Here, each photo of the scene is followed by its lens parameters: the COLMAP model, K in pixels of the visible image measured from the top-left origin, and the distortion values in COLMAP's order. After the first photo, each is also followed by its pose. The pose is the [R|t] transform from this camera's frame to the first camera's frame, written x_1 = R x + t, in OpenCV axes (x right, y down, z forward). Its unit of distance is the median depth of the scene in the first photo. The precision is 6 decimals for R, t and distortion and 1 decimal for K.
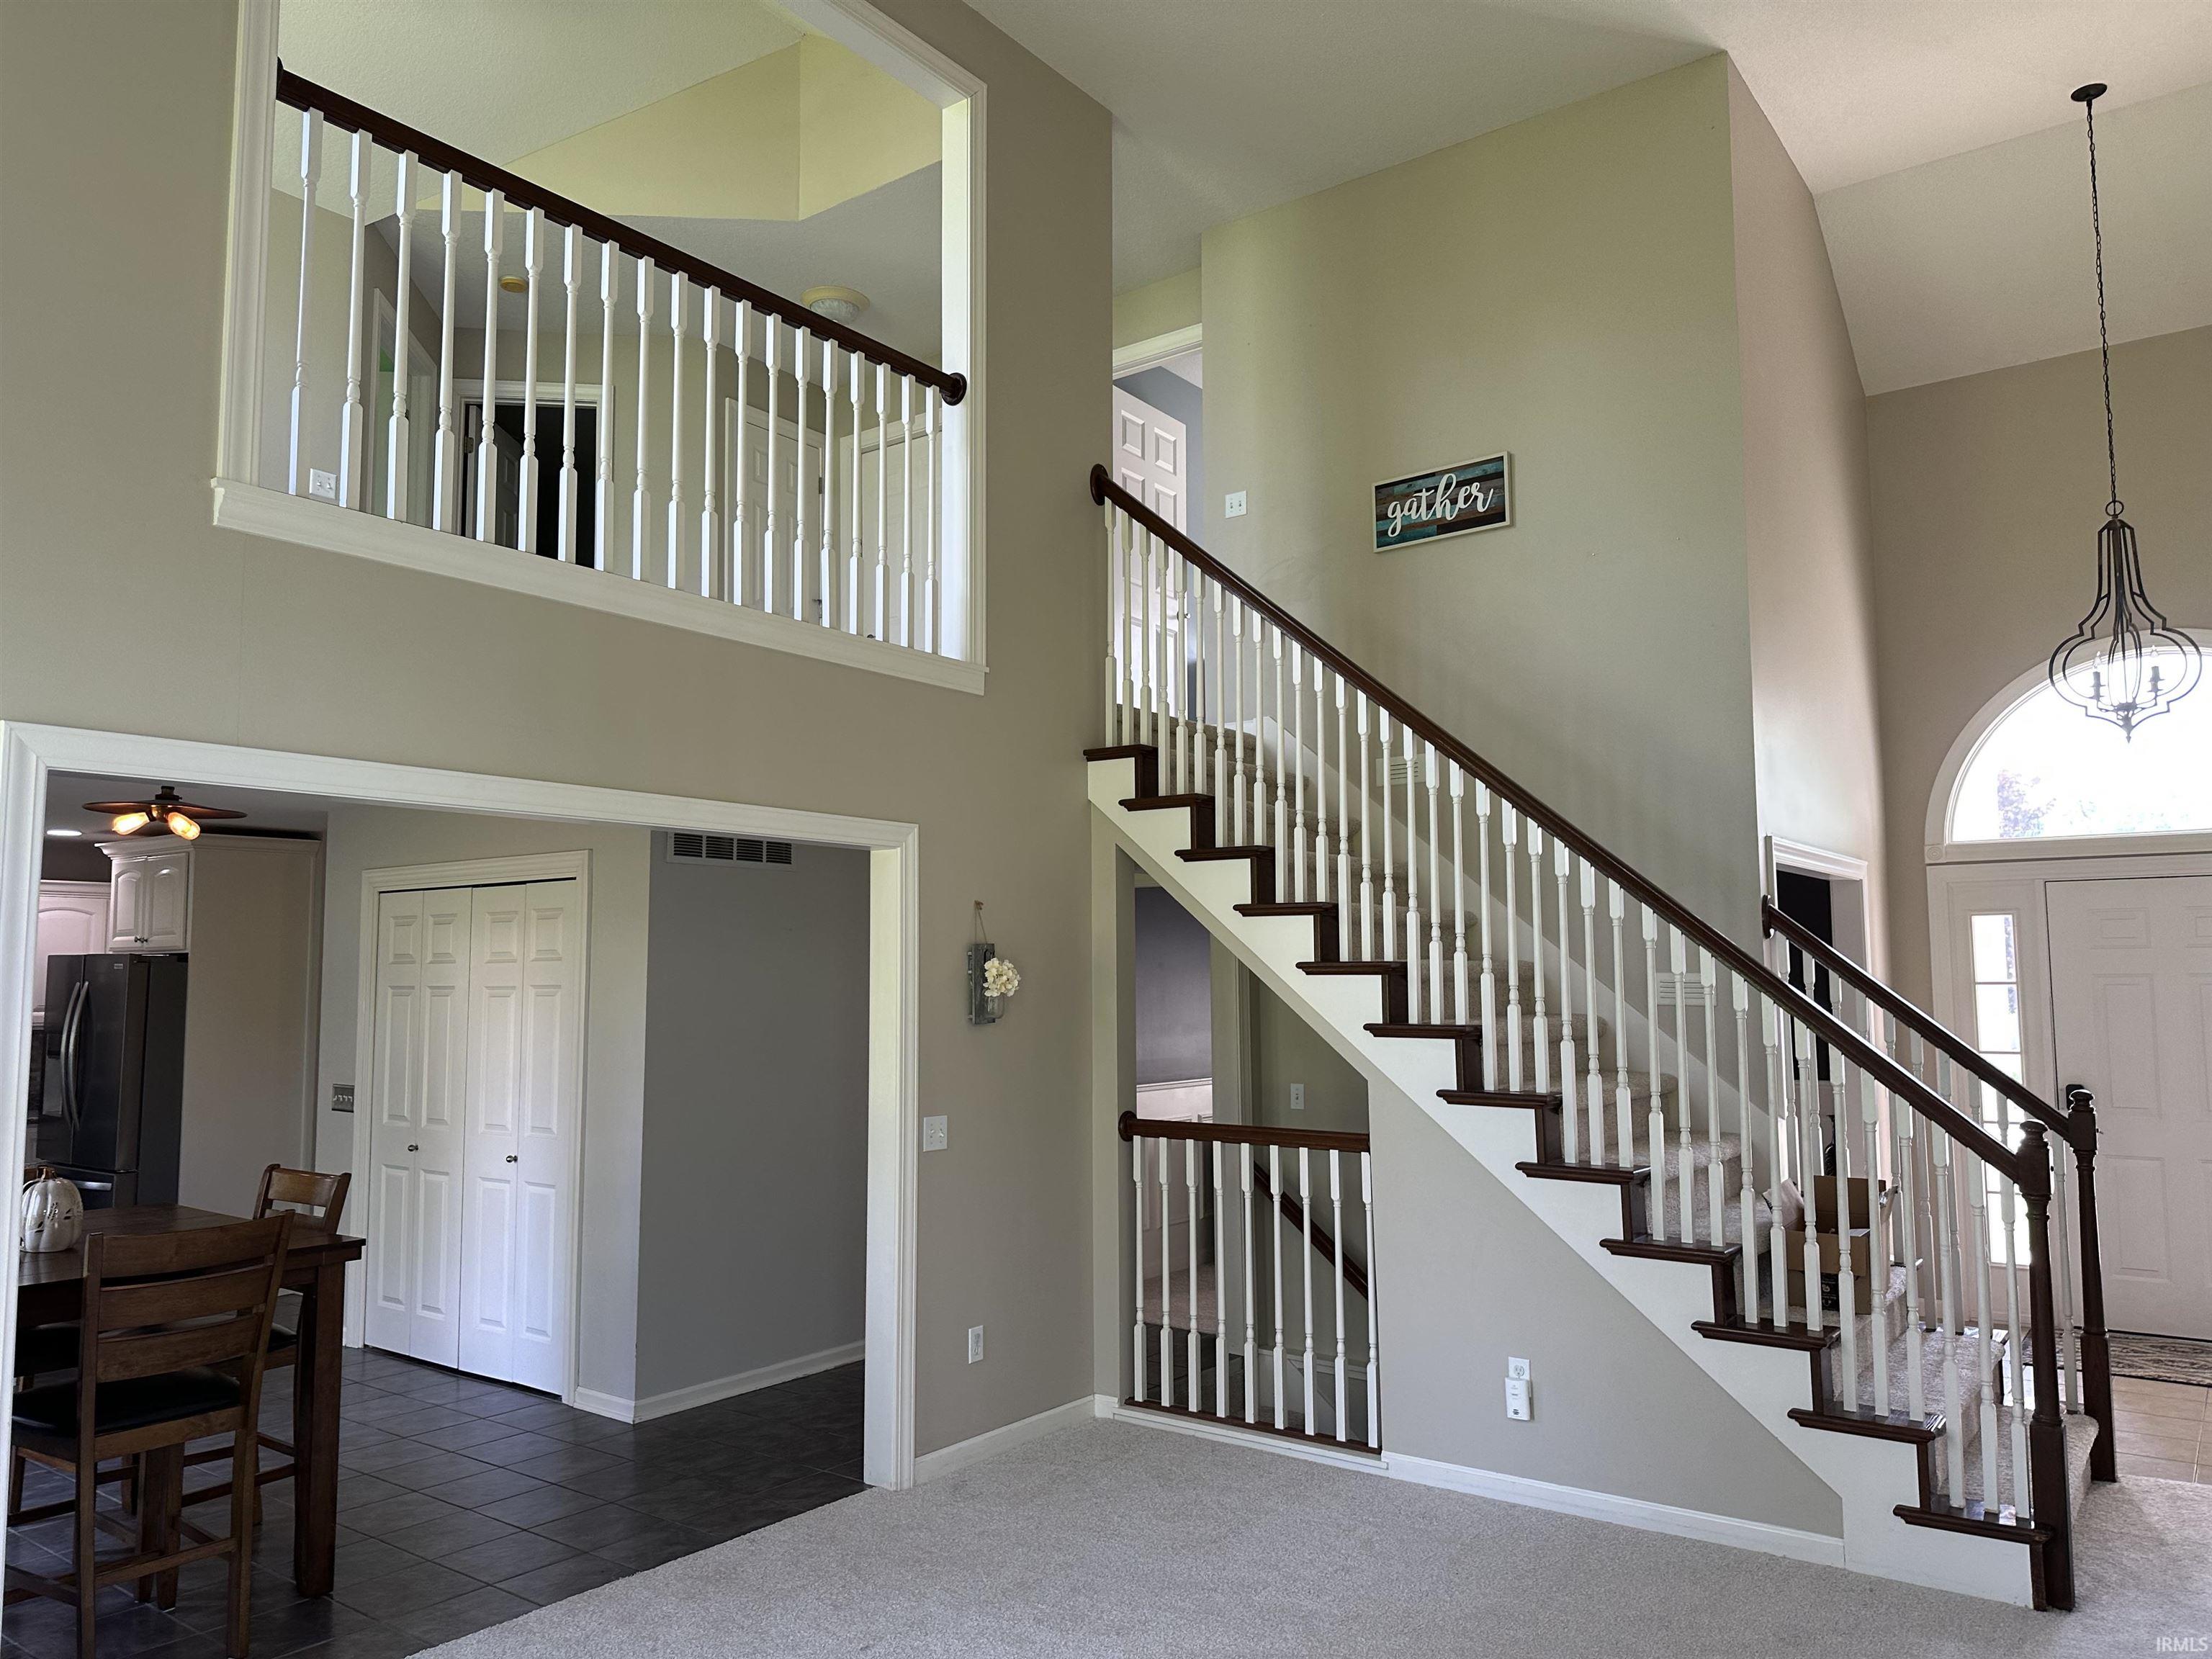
lens RADIAL K [[1547.2, 0, 1106.1], [0, 1547.2, 841.3], [0, 0, 1]] dist [0.041760, -0.050524]
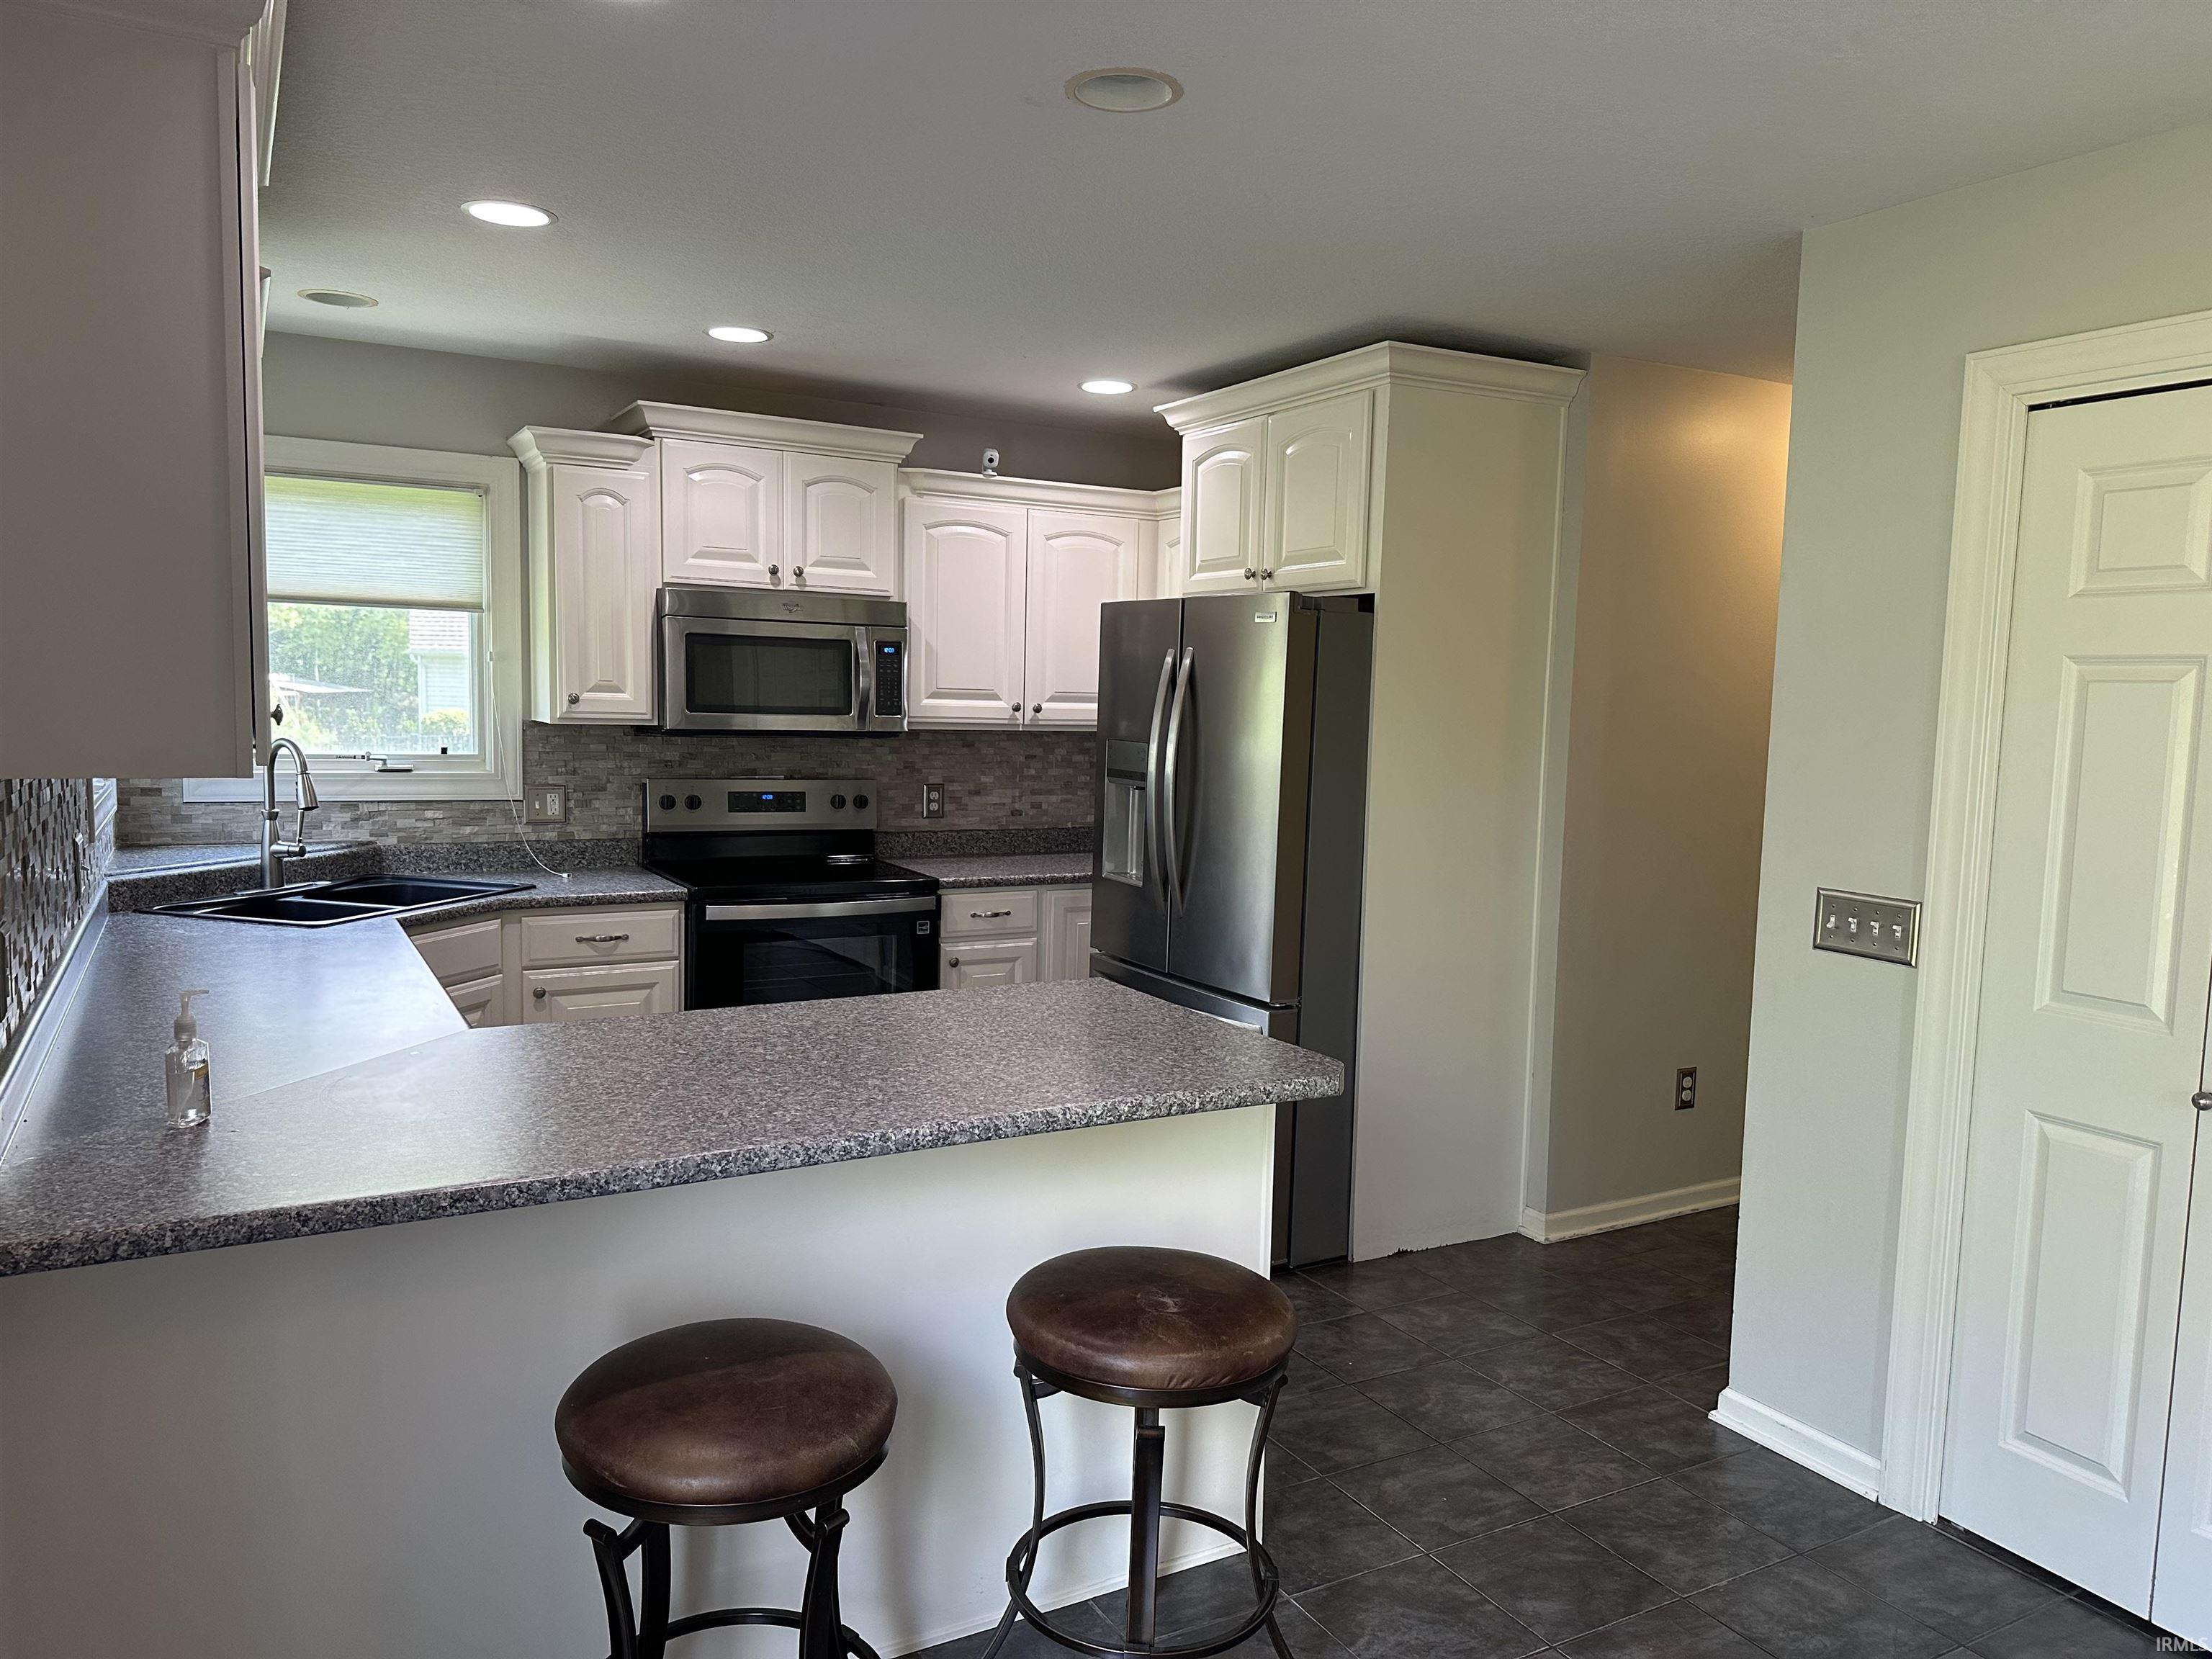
lens RADIAL K [[1538.3, 0, 1106.0], [0, 1538.3, 829.5], [0, 0, 1]] dist [0.087649, -0.000511]
pose [[0.917441, 0.066506, -0.392273, -0.450732], [0.002267, 0.985041, 0.172305, 0.058573], [0.397865, -0.158969, 0.903567, 0.477947]]
